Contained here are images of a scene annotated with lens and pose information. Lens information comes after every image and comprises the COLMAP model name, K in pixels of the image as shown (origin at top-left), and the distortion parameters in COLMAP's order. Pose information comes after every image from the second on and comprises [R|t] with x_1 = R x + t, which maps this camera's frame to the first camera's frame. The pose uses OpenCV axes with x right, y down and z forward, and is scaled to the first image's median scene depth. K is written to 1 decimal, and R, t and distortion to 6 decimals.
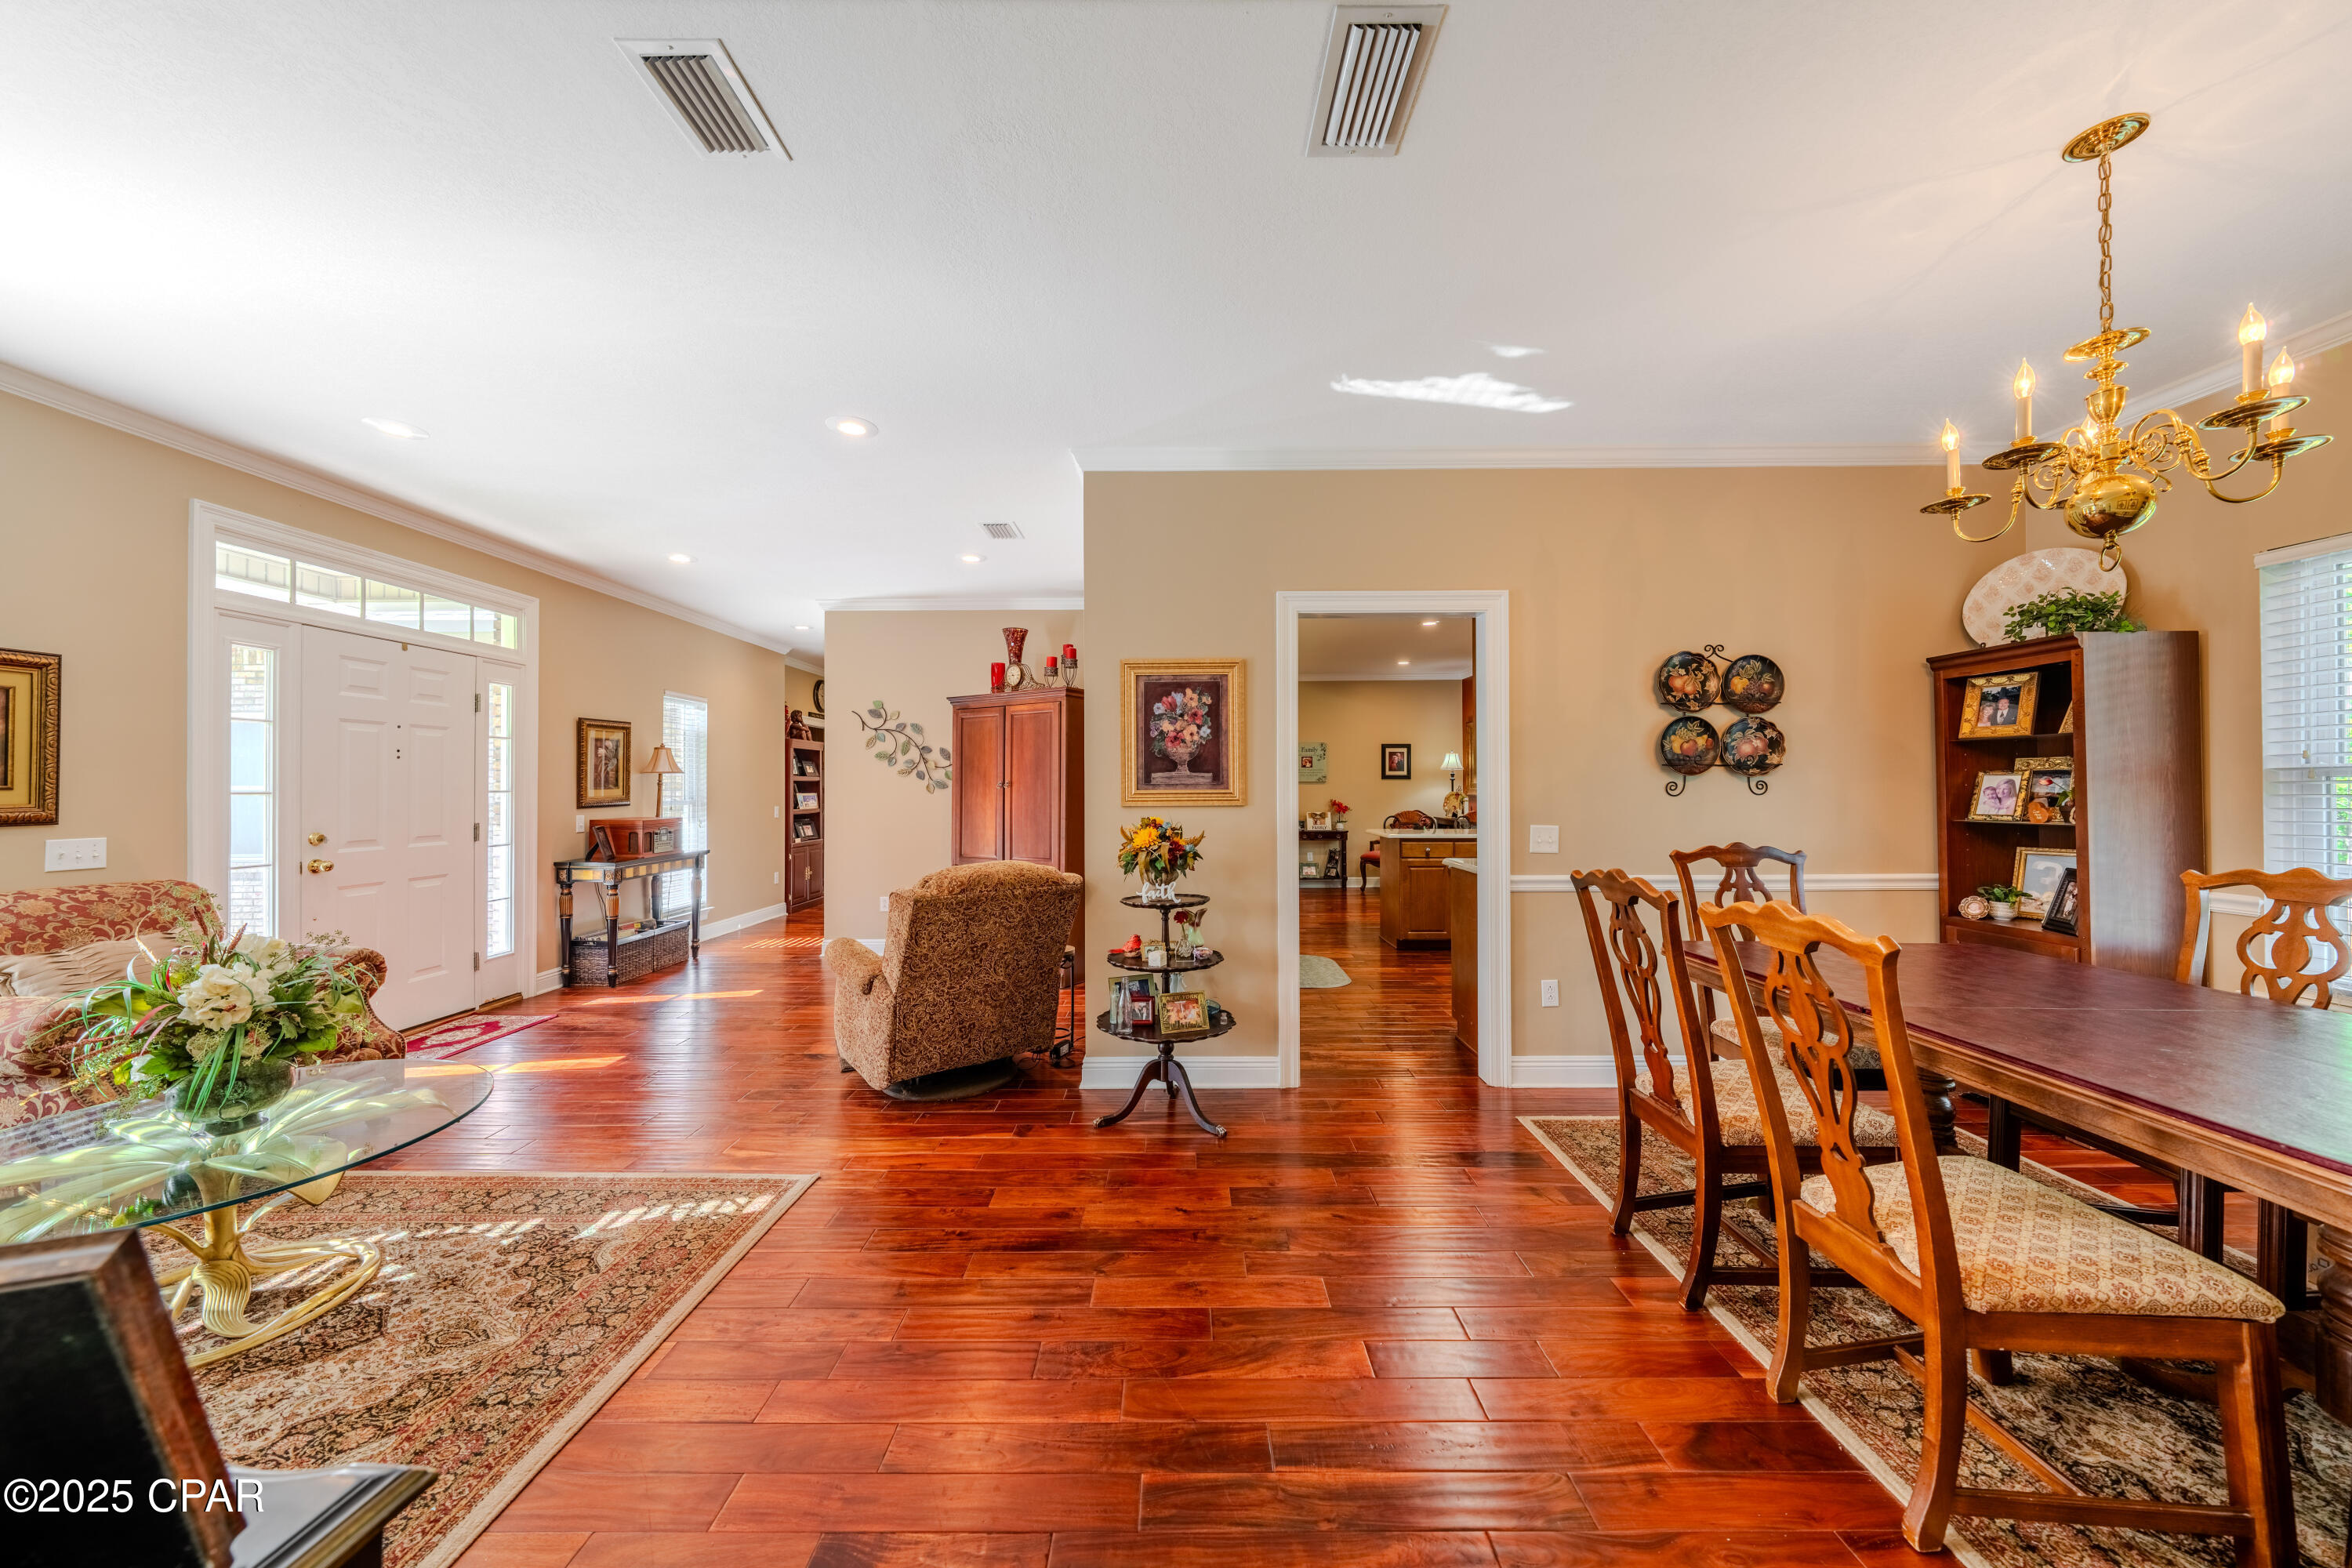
lens RADIAL K [[805.0, 0, 1183.8], [0, 805.0, 778.8], [0, 0, 1]] dist [-0.002499, -0.000351]
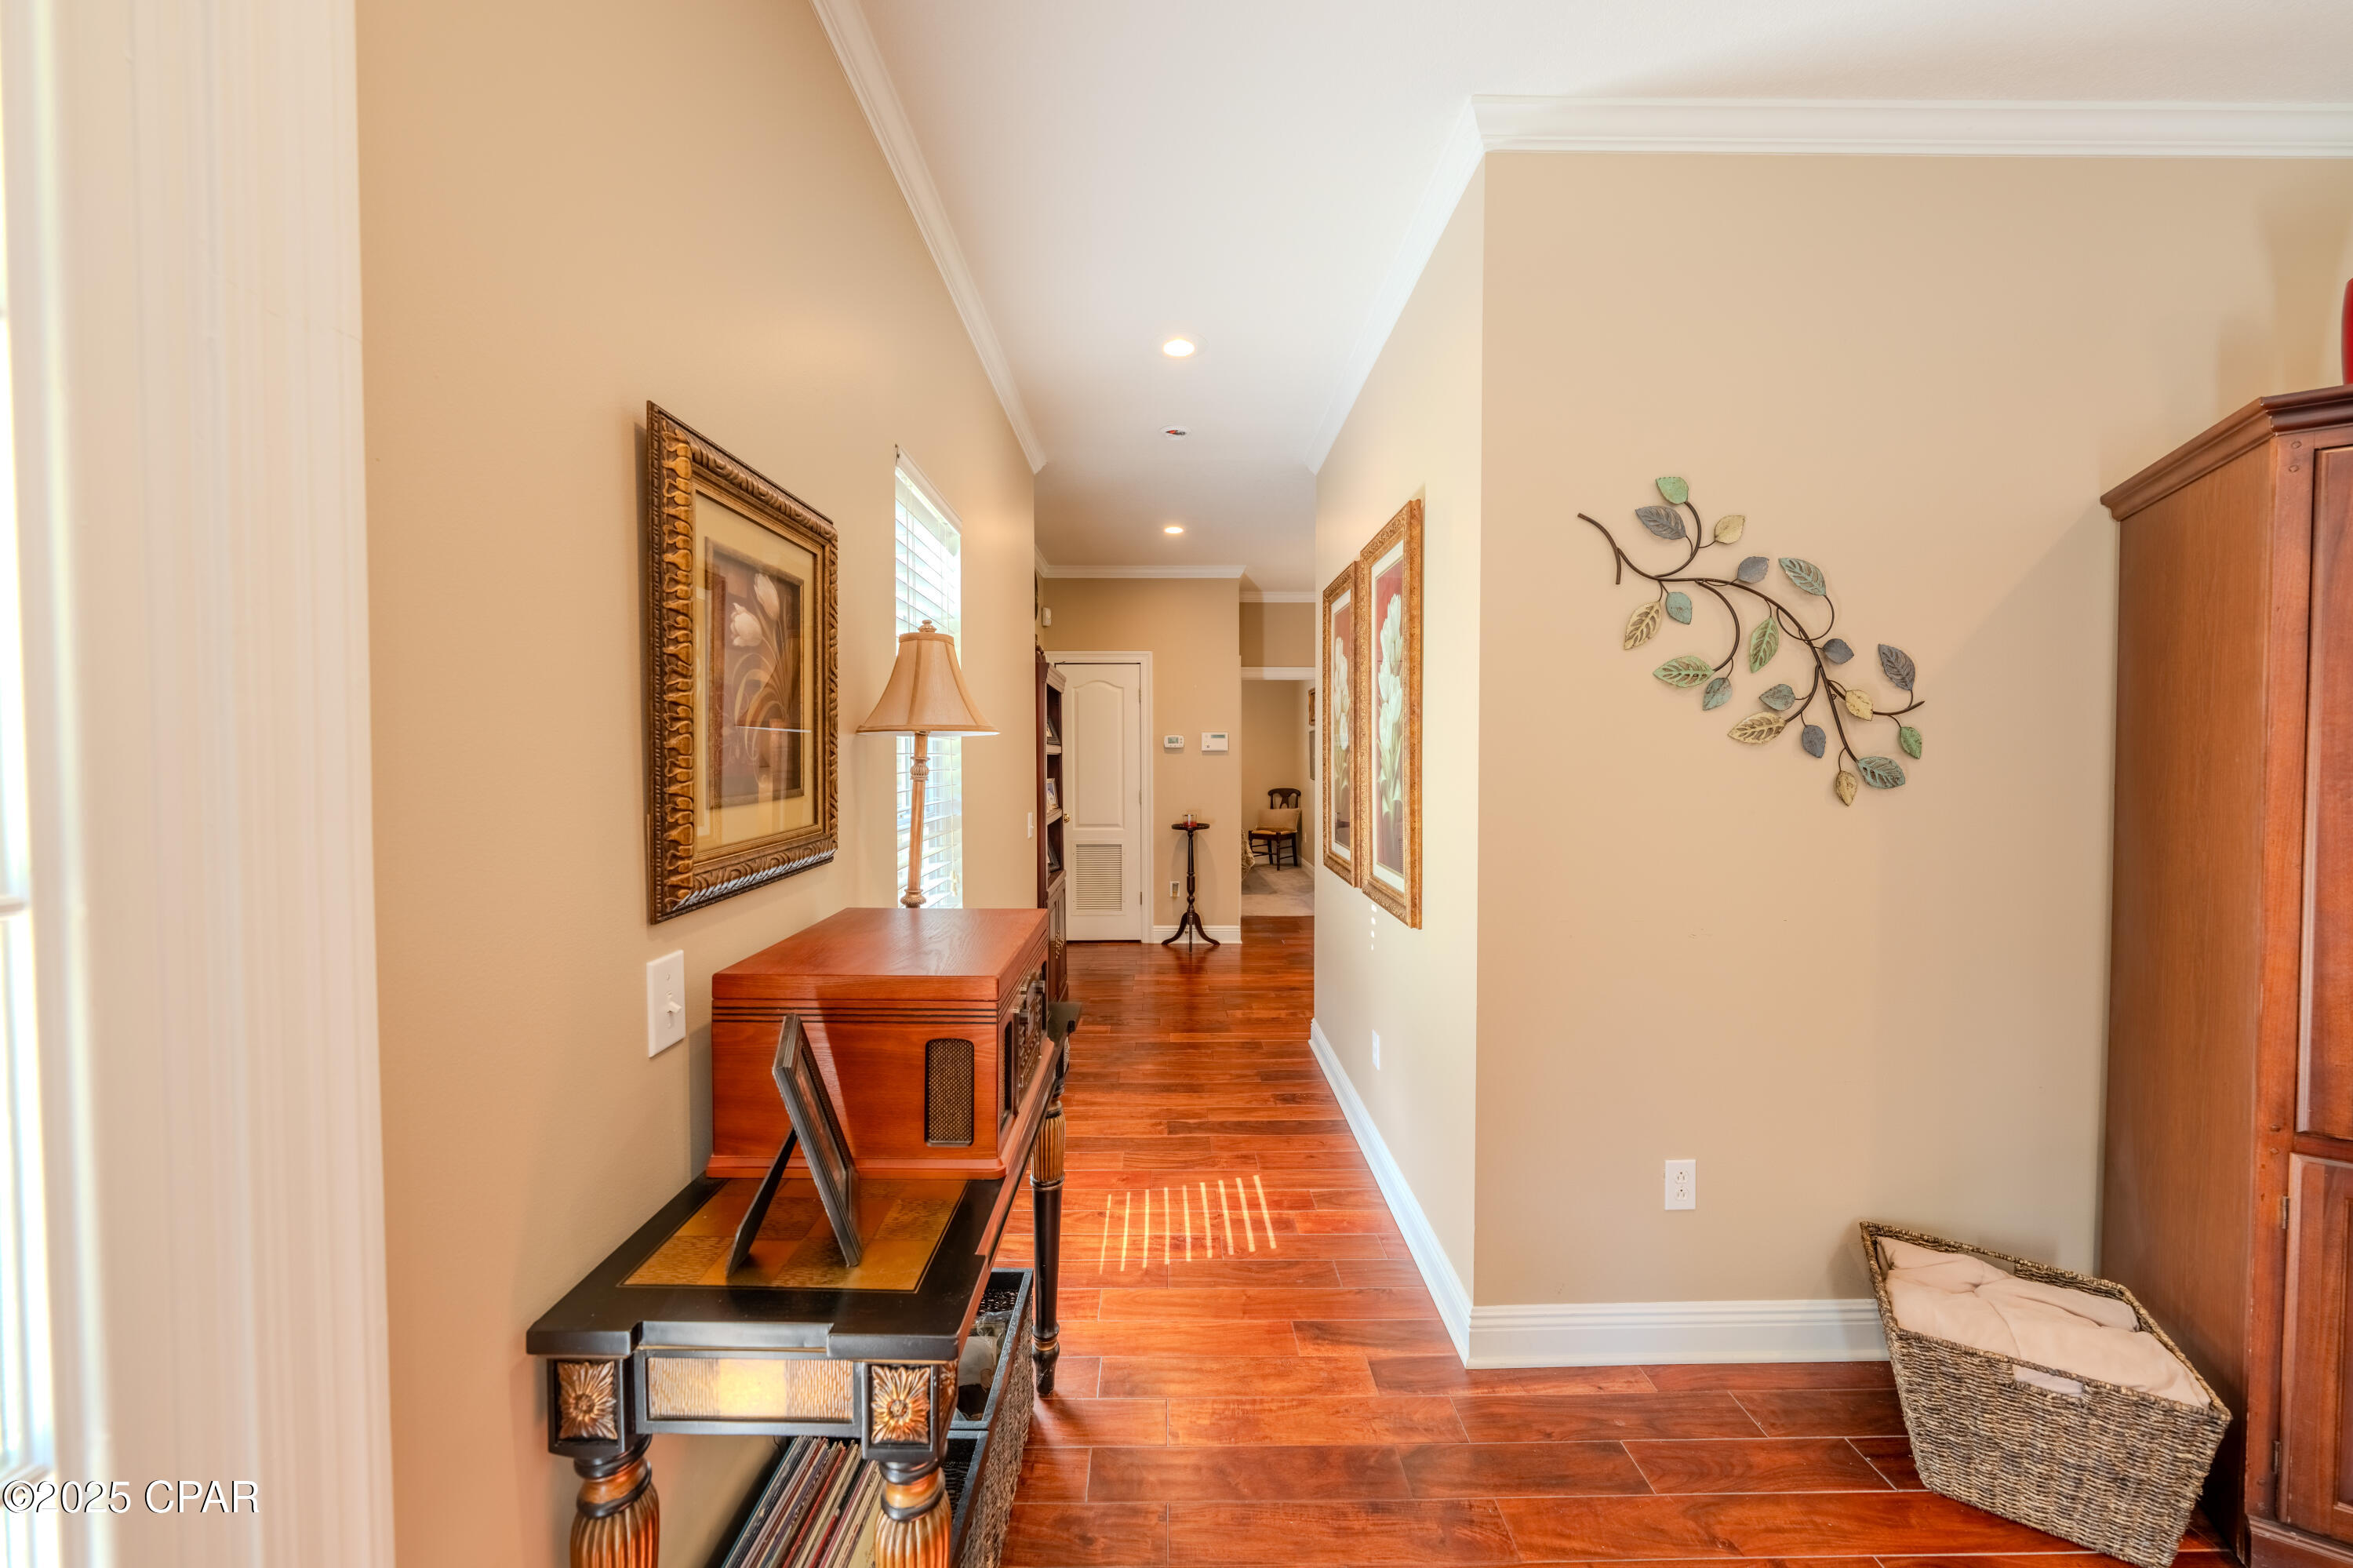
lens RADIAL K [[805.3, 0, 1169.4], [0, 805.3, 780.6], [0, 0, 1]] dist [-0.002499, -0.000351]
pose [[0.999990, 0.000099, 0.004450, -0.557386], [-0.000236, 0.999530, 0.030669, 0.000709], [-0.004445, -0.030670, 0.999520, 0.715685]]
